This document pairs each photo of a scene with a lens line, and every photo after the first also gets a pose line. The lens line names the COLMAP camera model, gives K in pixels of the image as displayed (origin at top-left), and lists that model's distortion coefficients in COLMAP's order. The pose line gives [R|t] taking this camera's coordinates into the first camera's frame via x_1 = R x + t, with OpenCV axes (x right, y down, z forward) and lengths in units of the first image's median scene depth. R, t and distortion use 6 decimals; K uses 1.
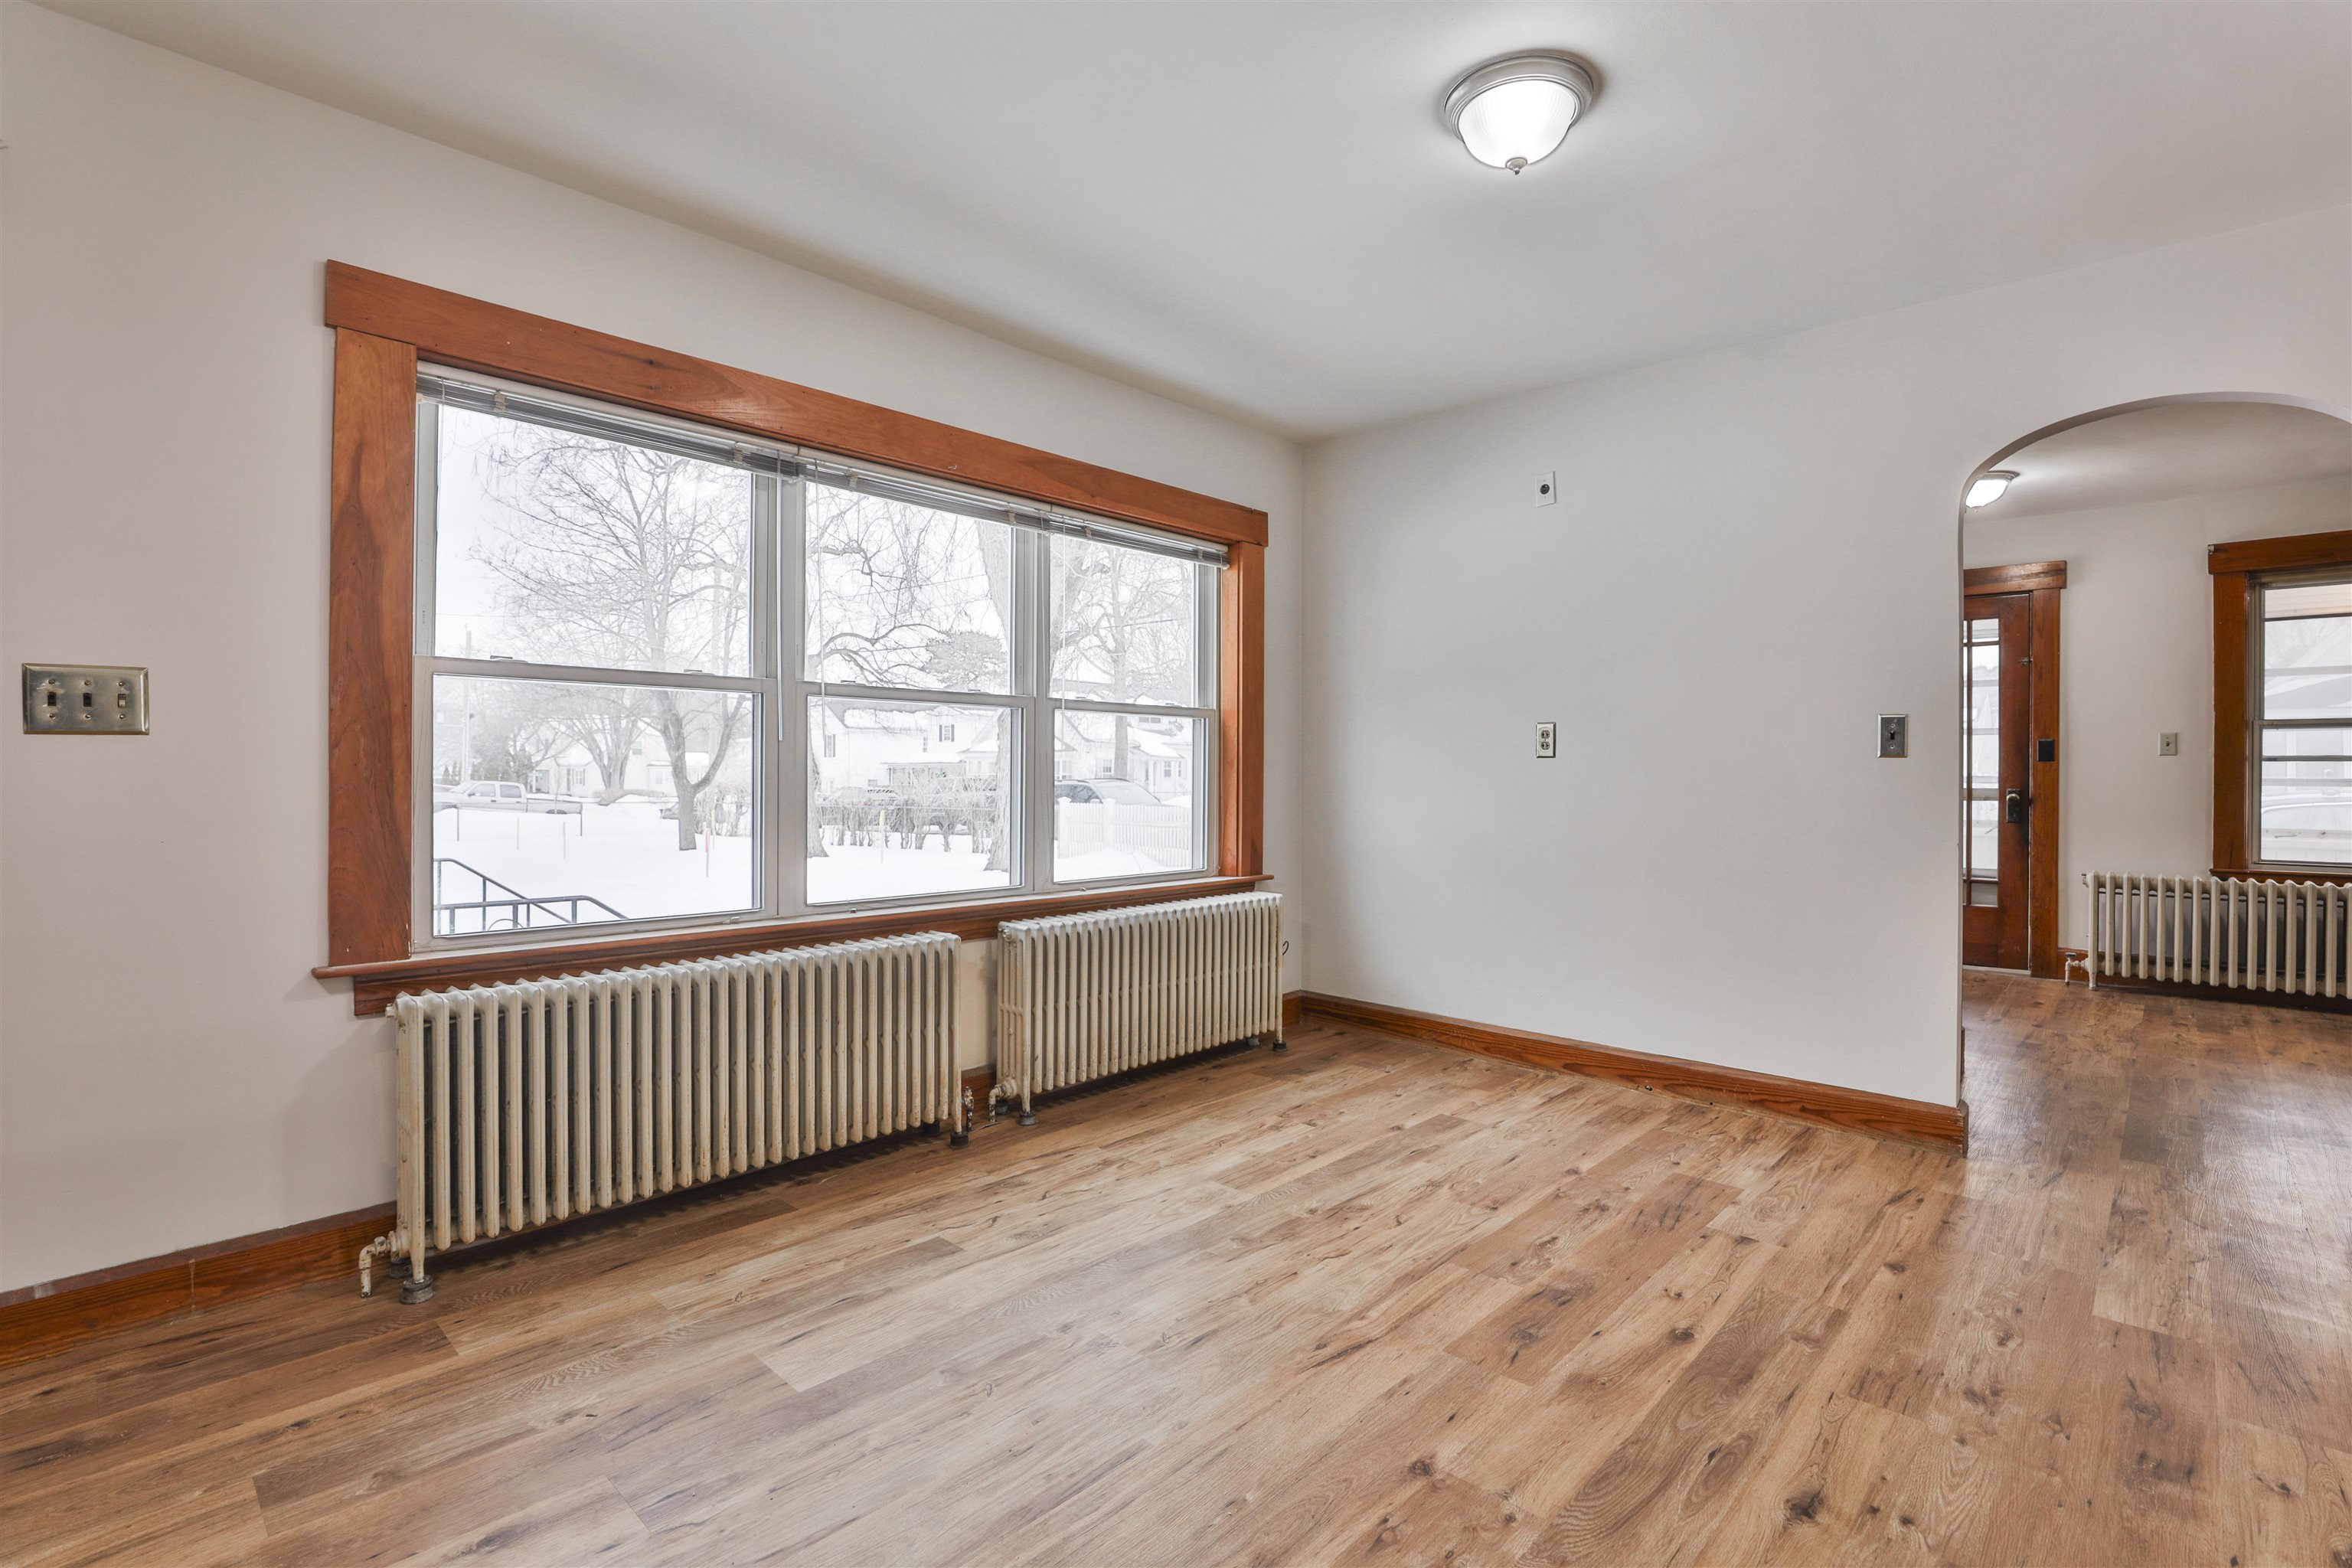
lens RADIAL K [[1096.7, 0, 1188.5], [0, 1096.7, 770.3], [0, 0, 1]] dist [-0.045629, 0.012204]
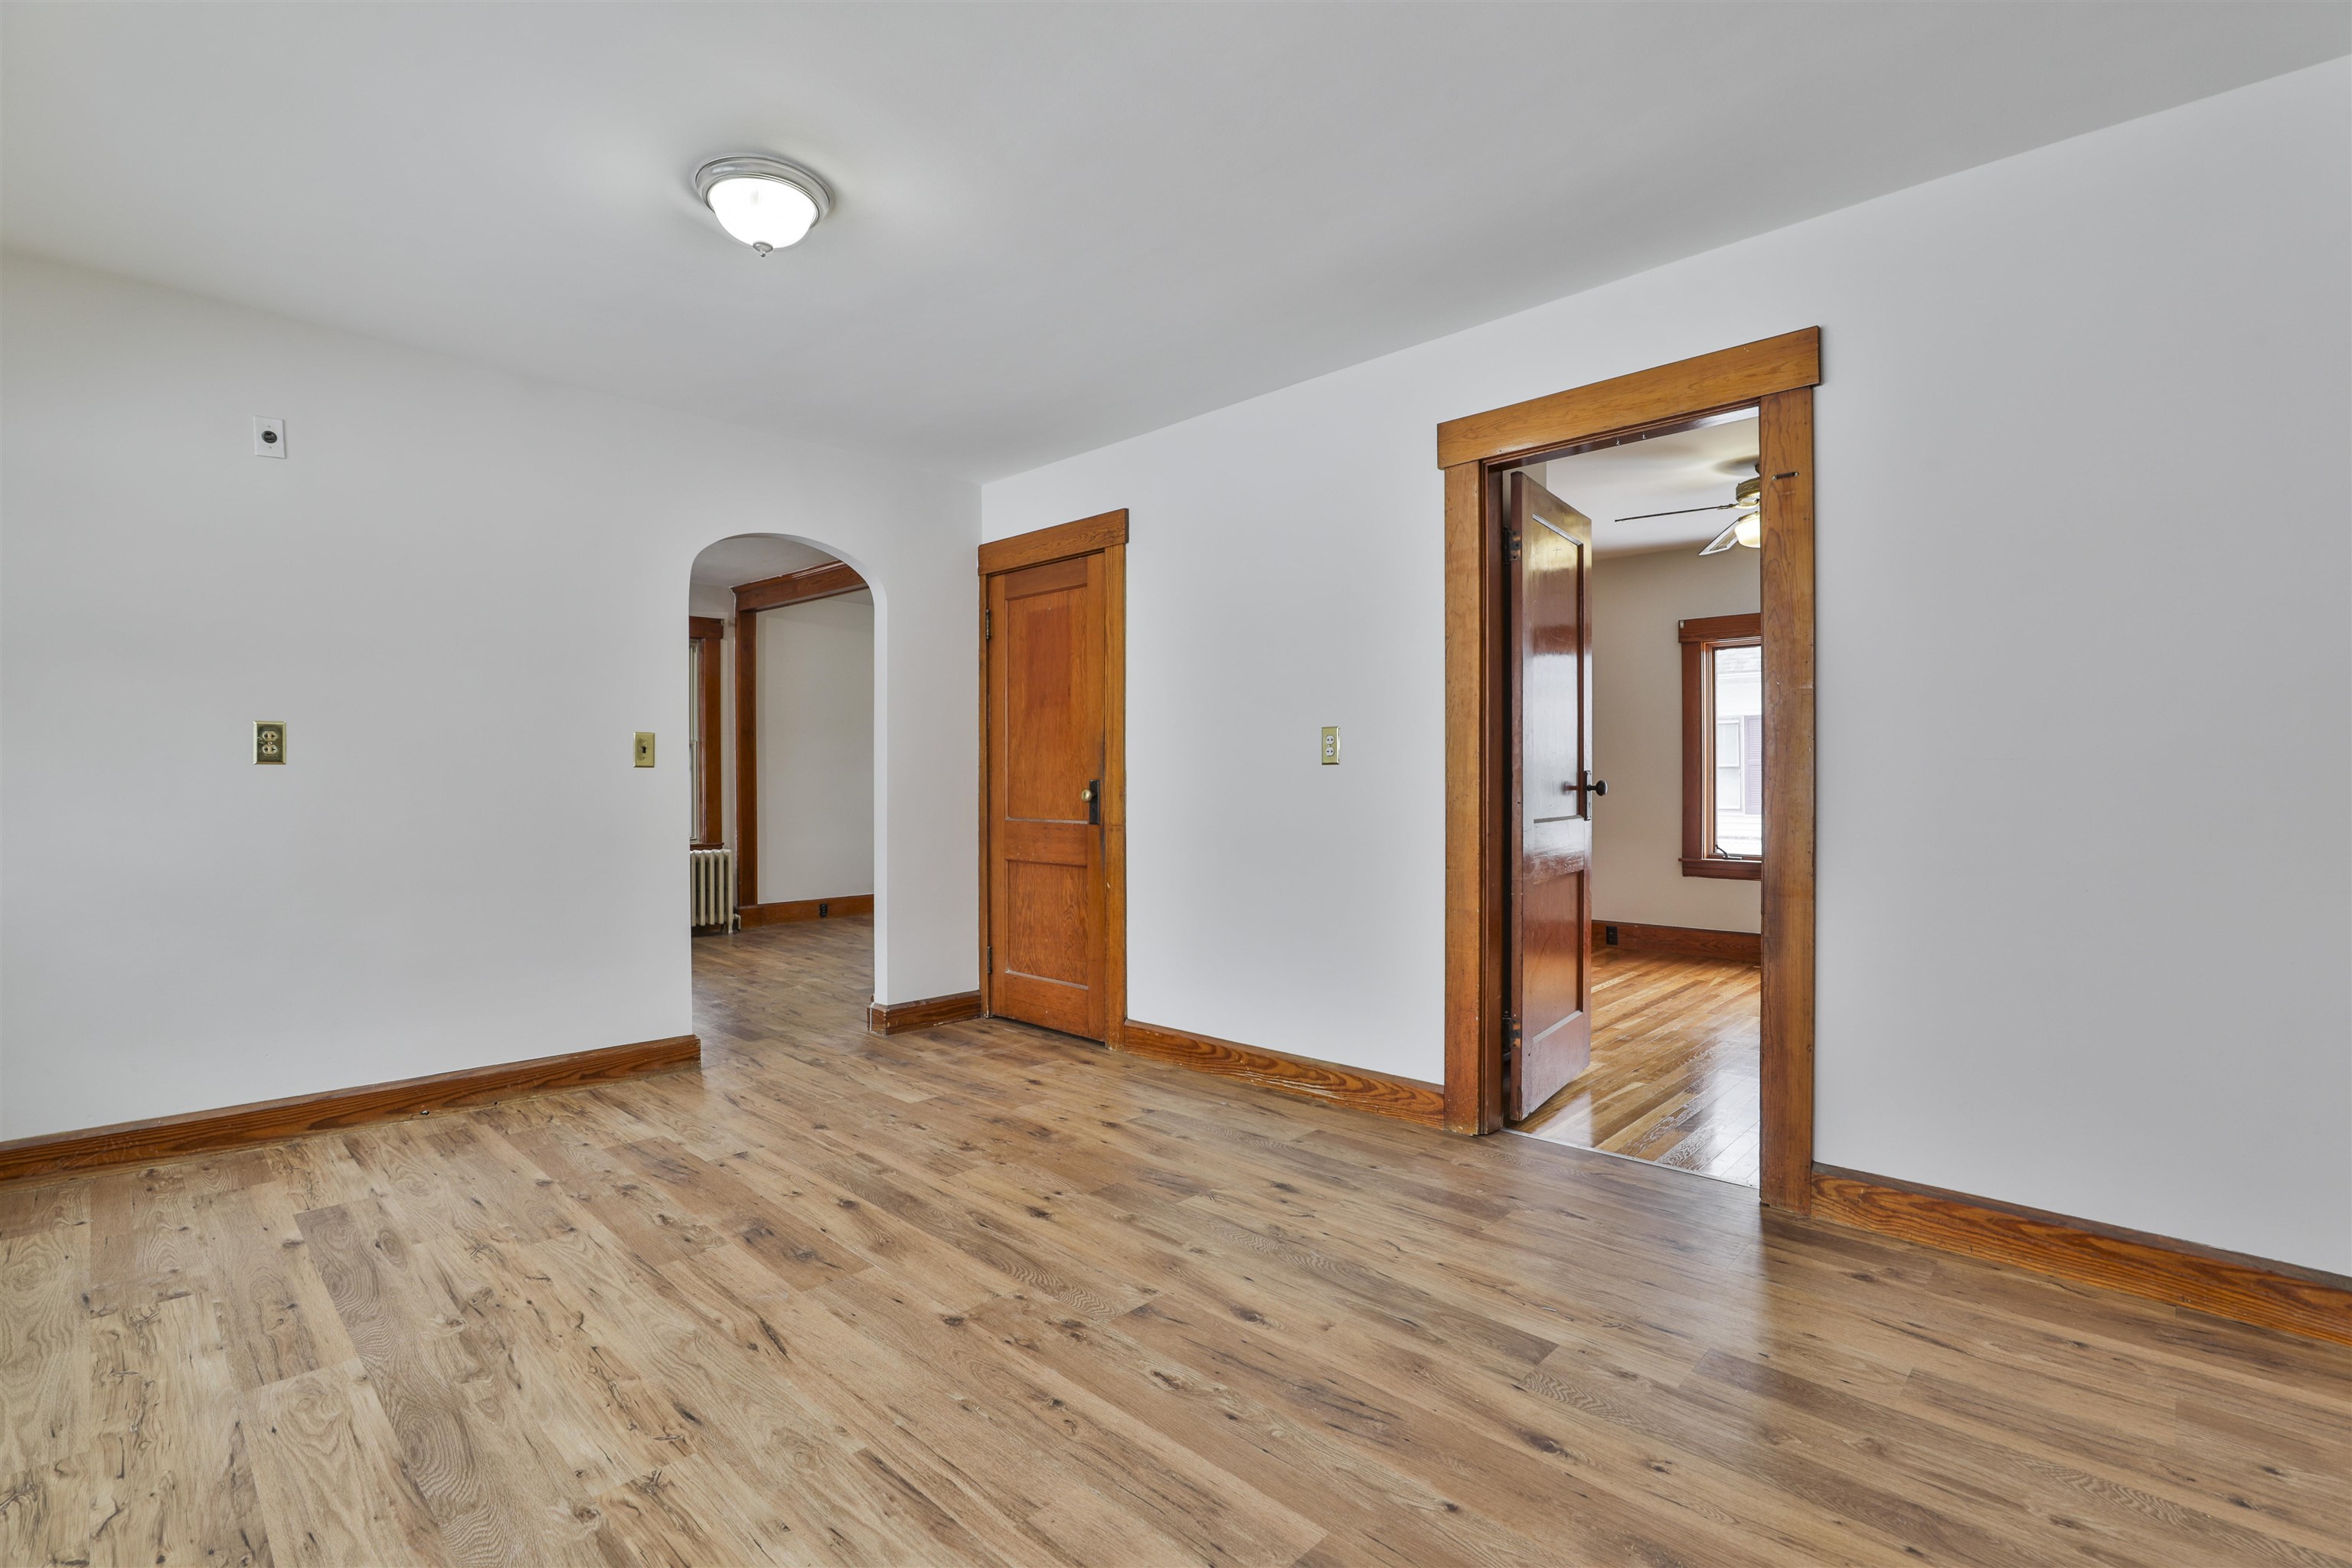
lens RADIAL K [[1096.7, 0, 1156.6], [0, 1096.7, 781.1], [0, 0, 1]] dist [-0.045629, 0.012204]
pose [[0.025672, -0.012316, 0.999595, -0.657793], [0.004226, 0.999917, 0.012211, -0.008445], [-0.999661, 0.003910, 0.025722, 0.443947]]
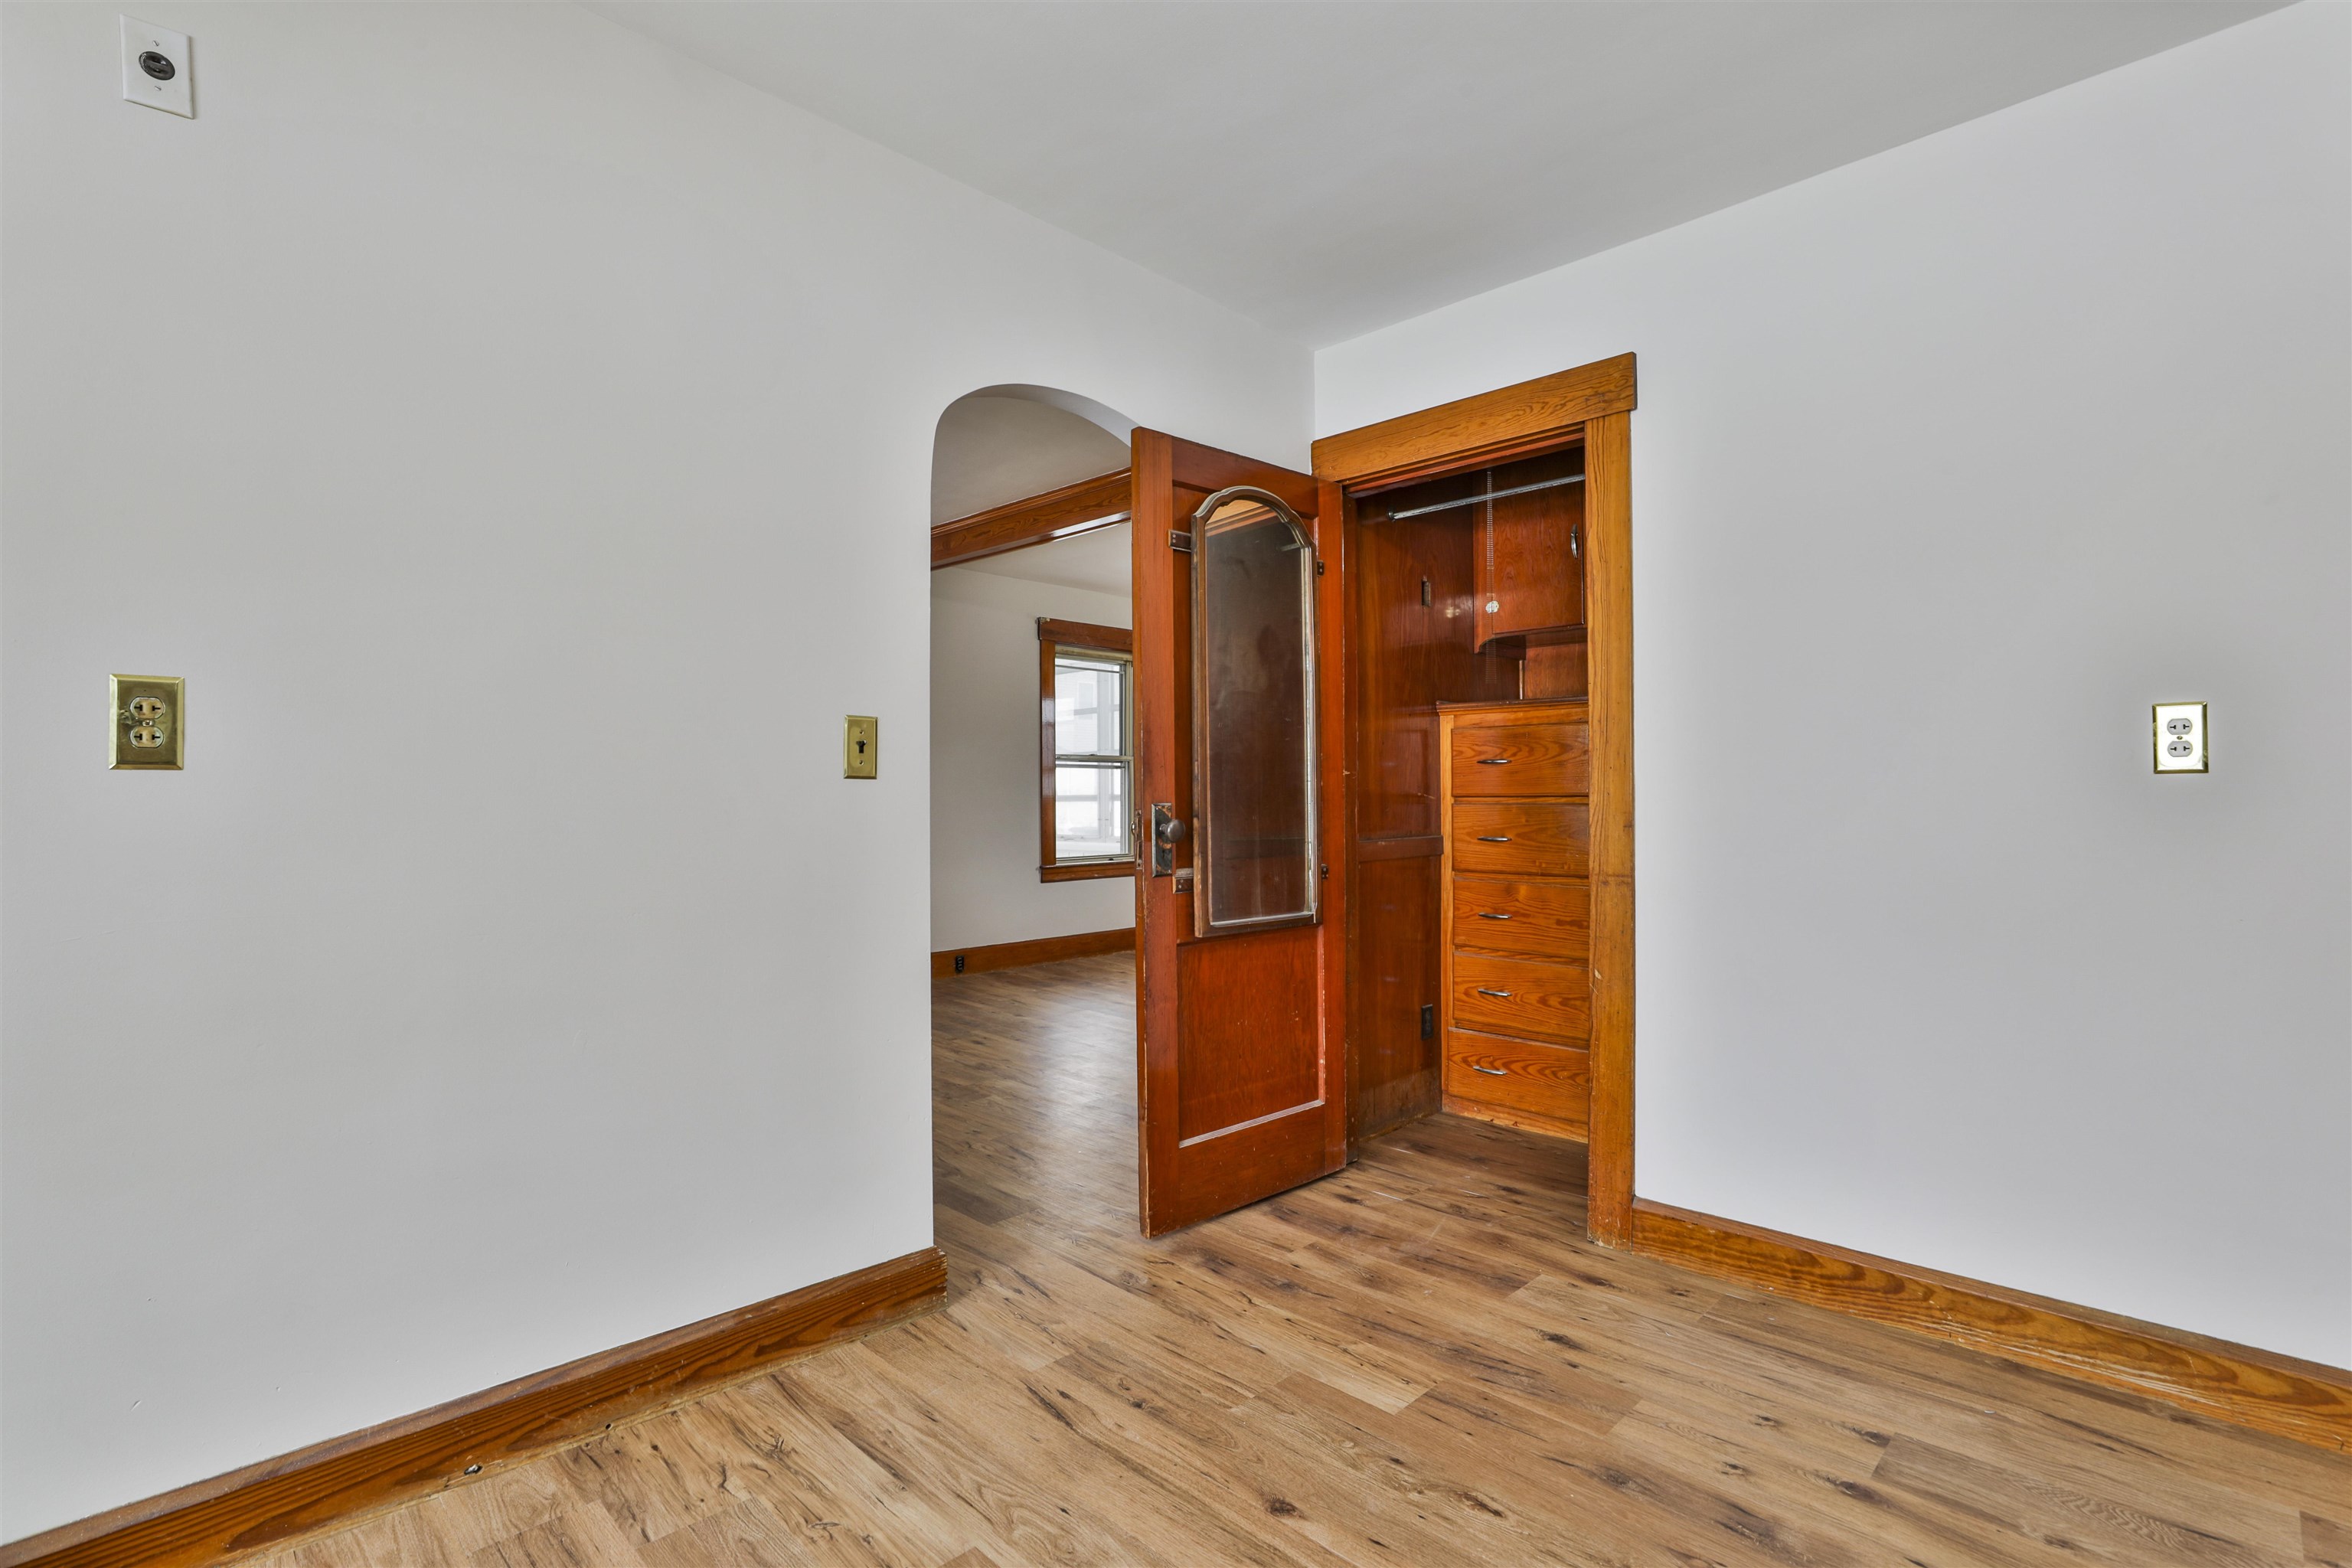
lens RADIAL K [[1096.7, 0, 1156.1], [0, 1096.7, 780.1], [0, 0, 1]] dist [-0.045629, 0.012204]
pose [[0.040935, 0.003237, 0.999157, -0.038170], [0.004360, 0.999985, -0.003419, -0.006693], [-0.999152, 0.004496, 0.040920, 0.905856]]
